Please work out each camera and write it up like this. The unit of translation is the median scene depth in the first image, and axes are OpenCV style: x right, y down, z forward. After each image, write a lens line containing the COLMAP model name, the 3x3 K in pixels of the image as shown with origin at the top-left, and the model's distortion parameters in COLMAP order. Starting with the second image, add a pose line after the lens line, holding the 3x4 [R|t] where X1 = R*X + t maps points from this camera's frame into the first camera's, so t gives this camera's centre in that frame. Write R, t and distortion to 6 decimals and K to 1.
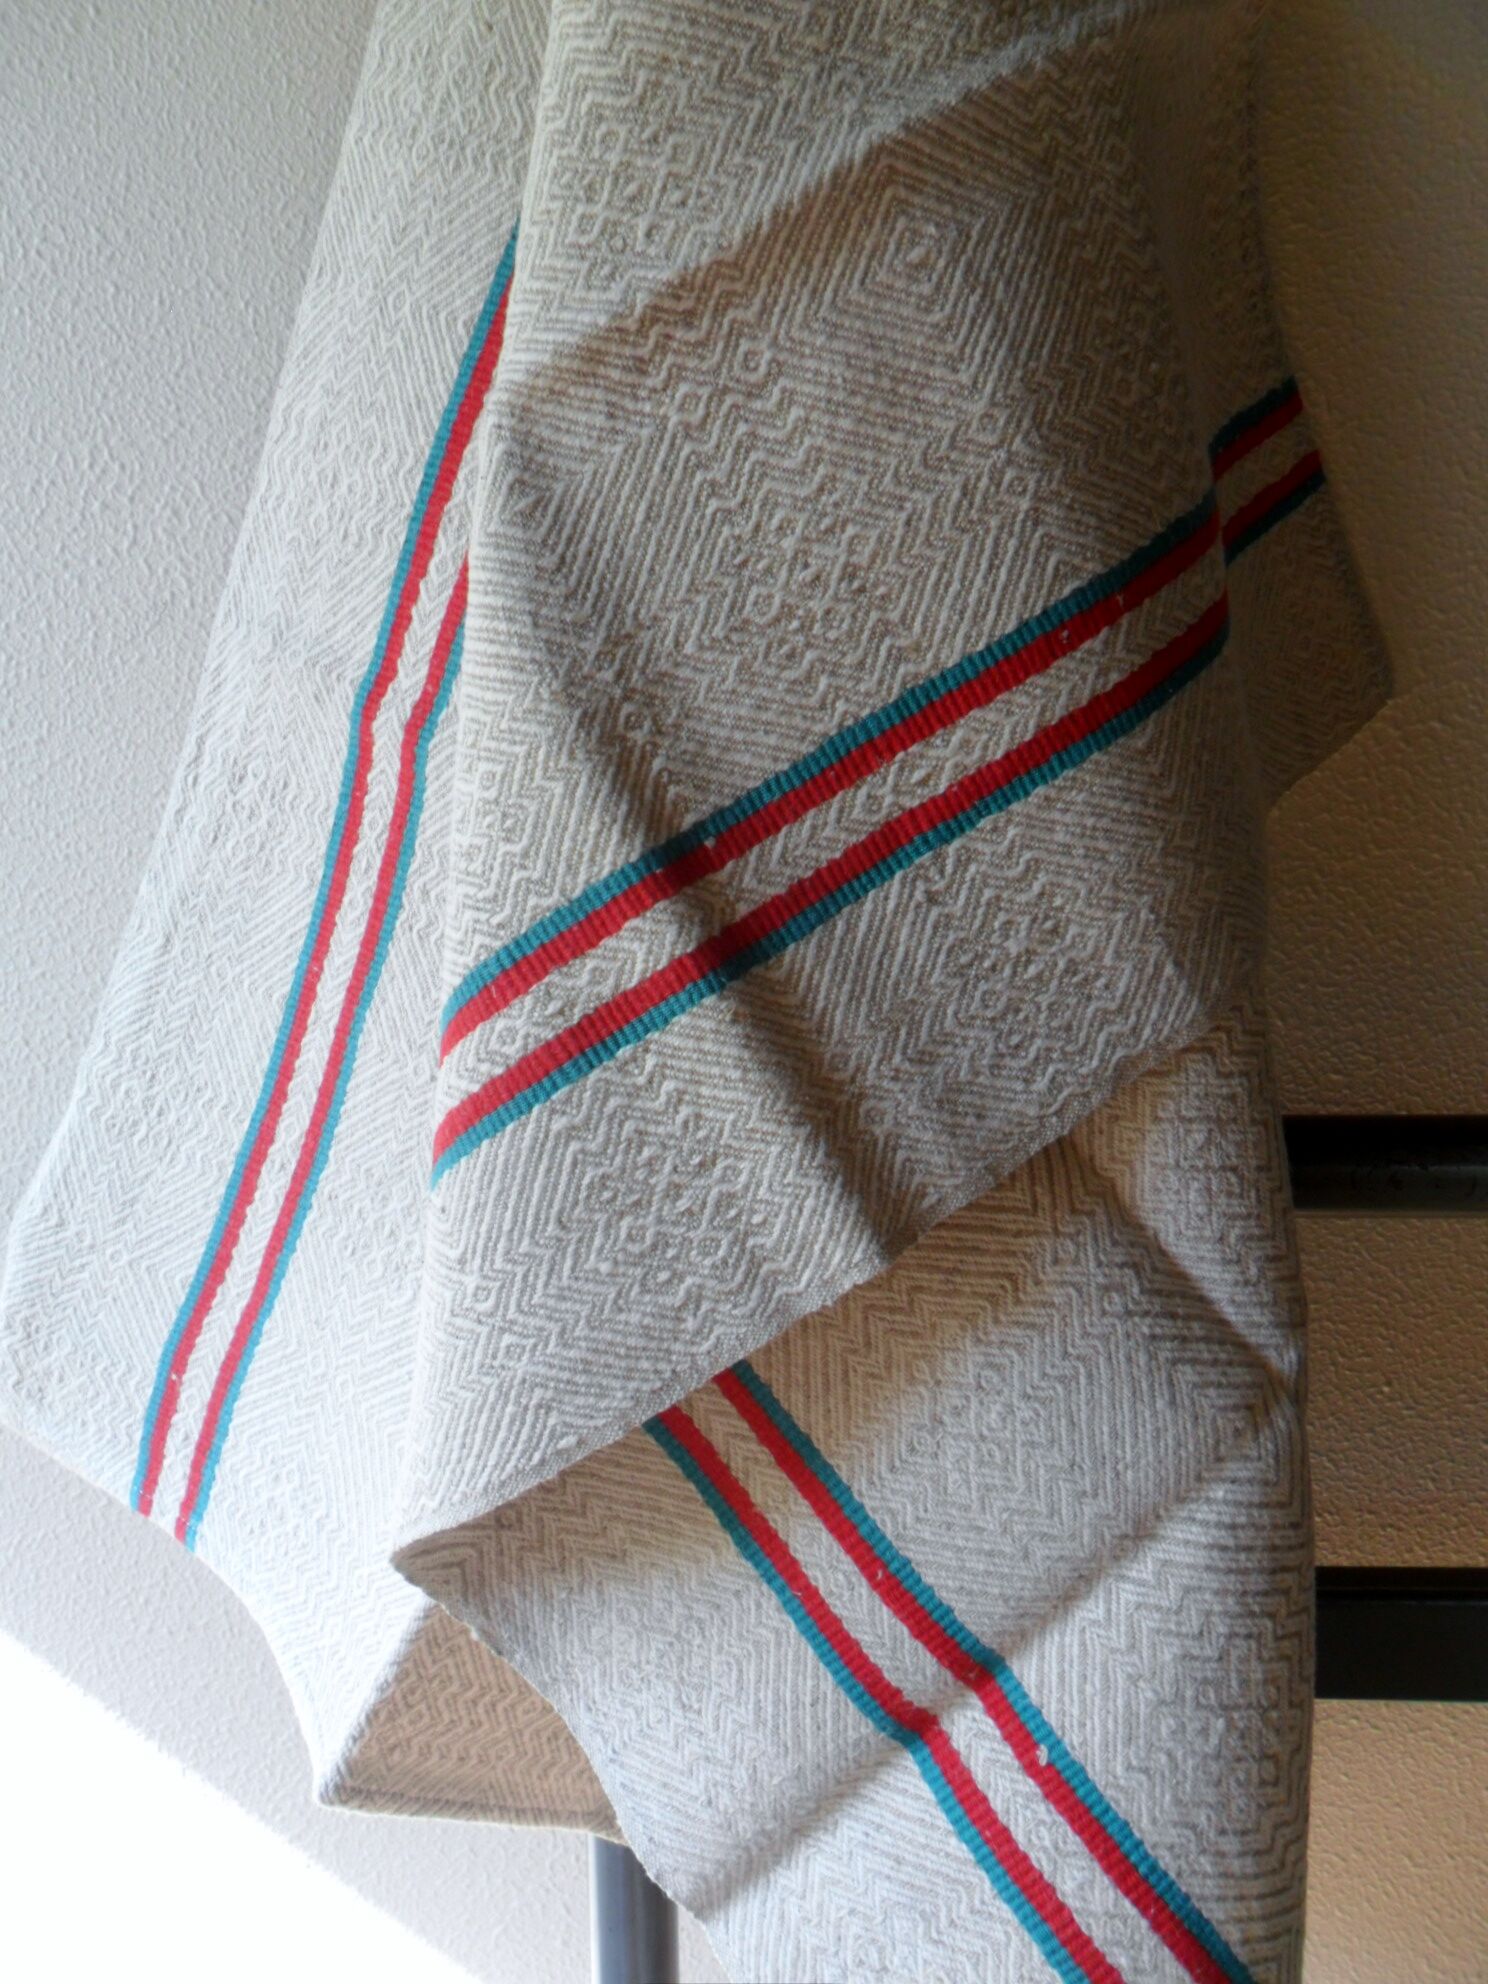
lens RADIAL K [[1640.9, 0, 744.0], [0, 1640.9, 992.0], [0, 0, 1]] dist [-0.013350, 0.015631]
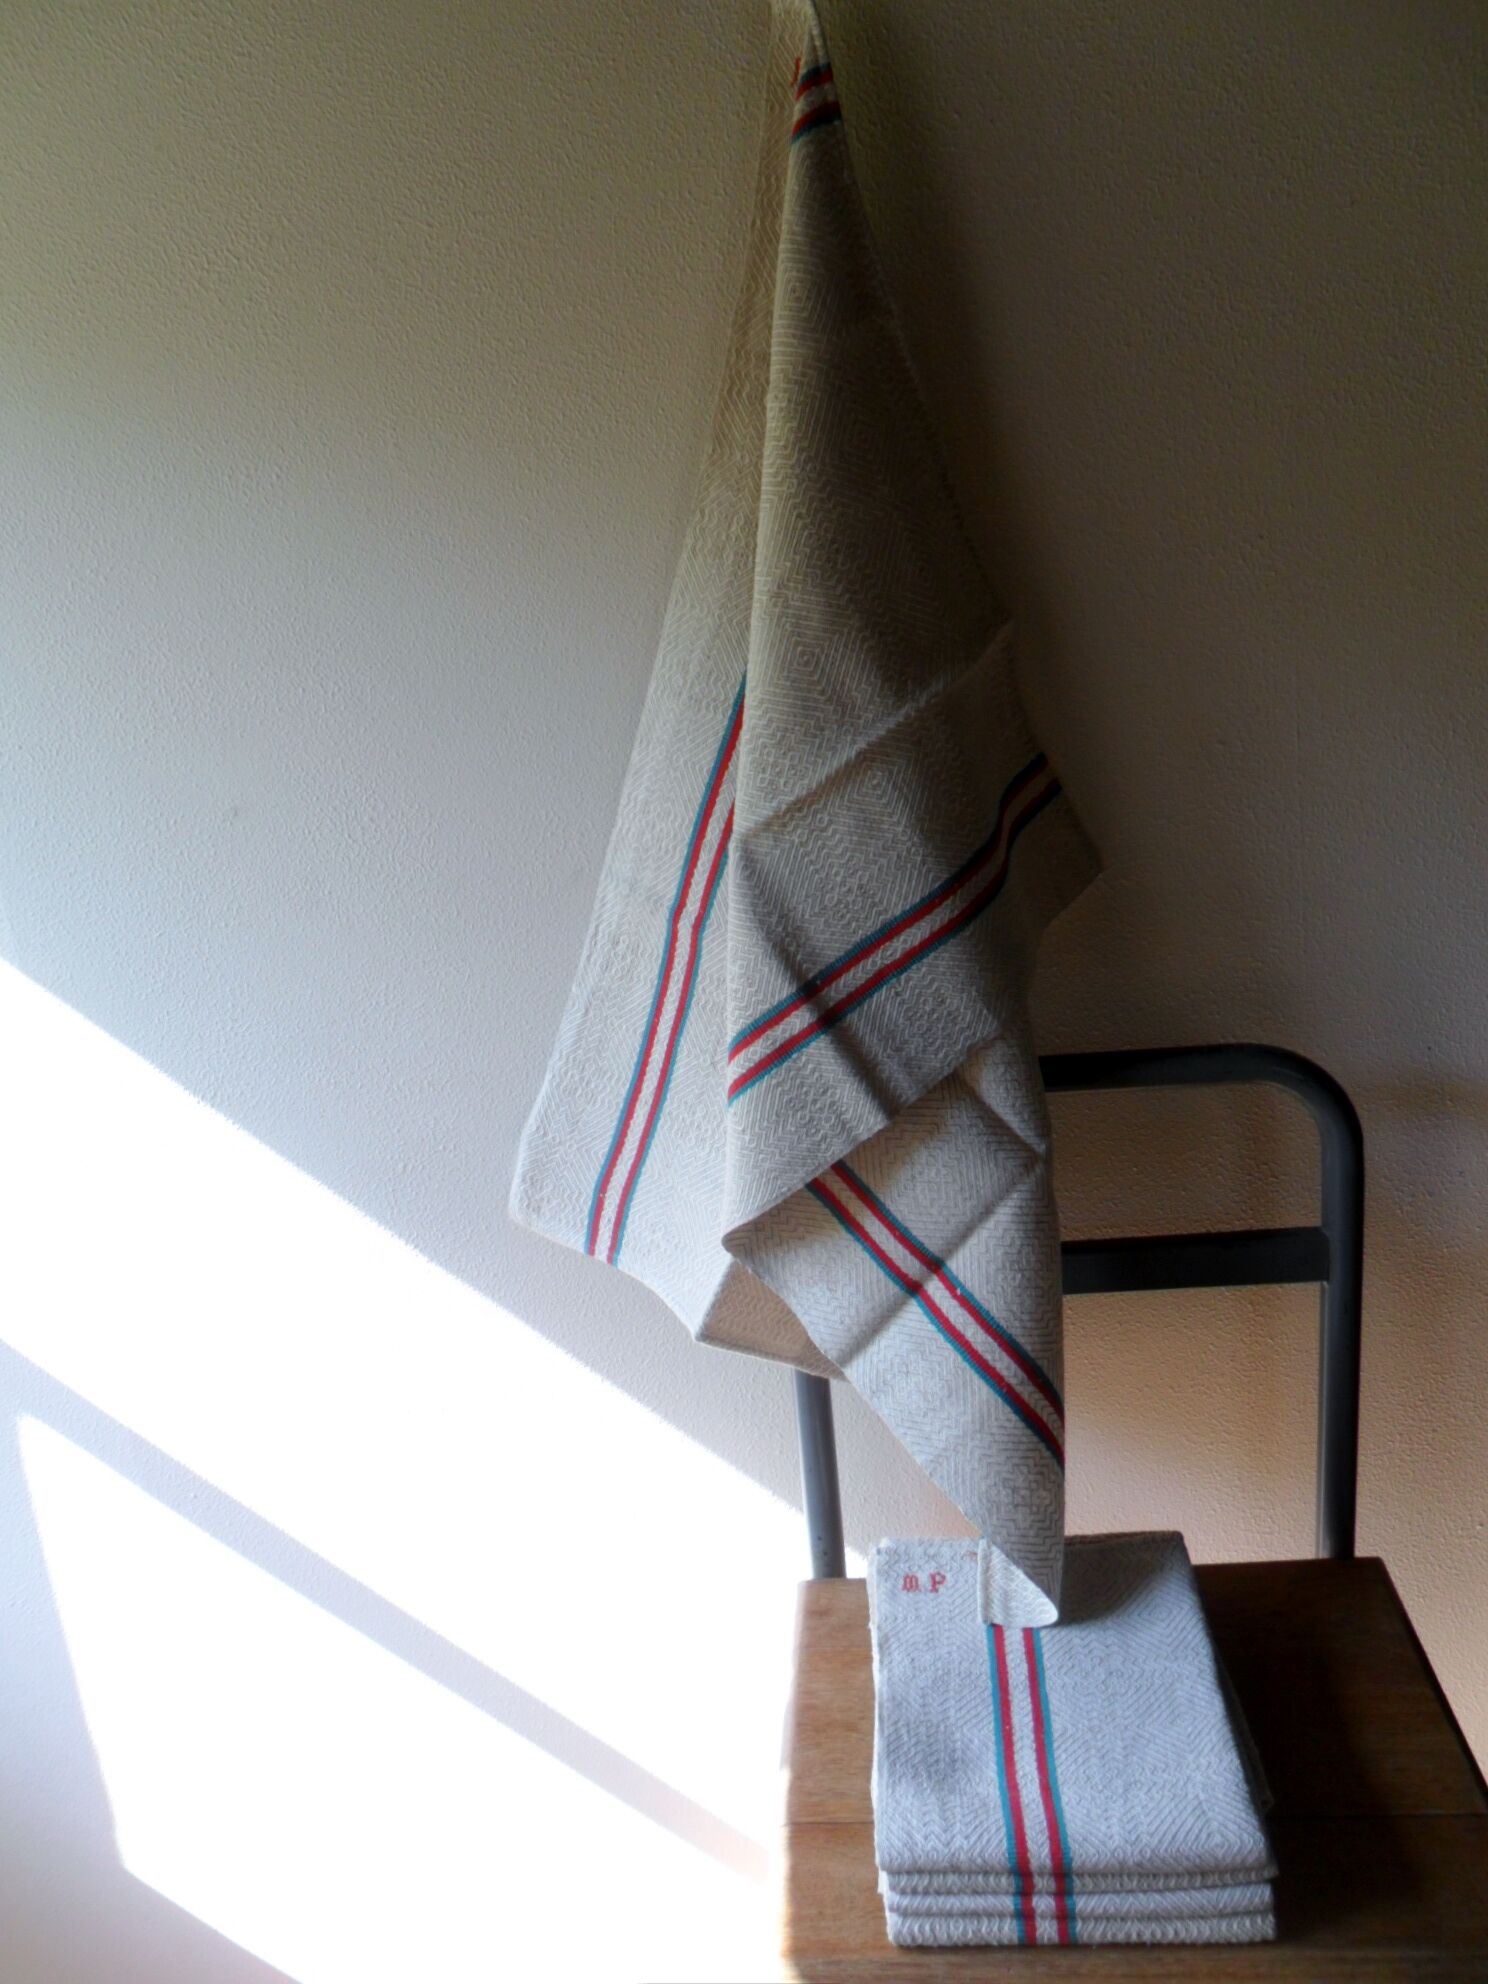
lens RADIAL K [[1885.2, 0, 767.8], [0, 1885.2, 999.5], [0, 0, 1]] dist [0.184955, 0.003106]
pose [[0.997001, -0.069612, -0.033812, 0.000154], [0.071783, 0.995106, 0.067903, -0.285598], [0.028919, -0.070127, 0.997119, -2.273051]]
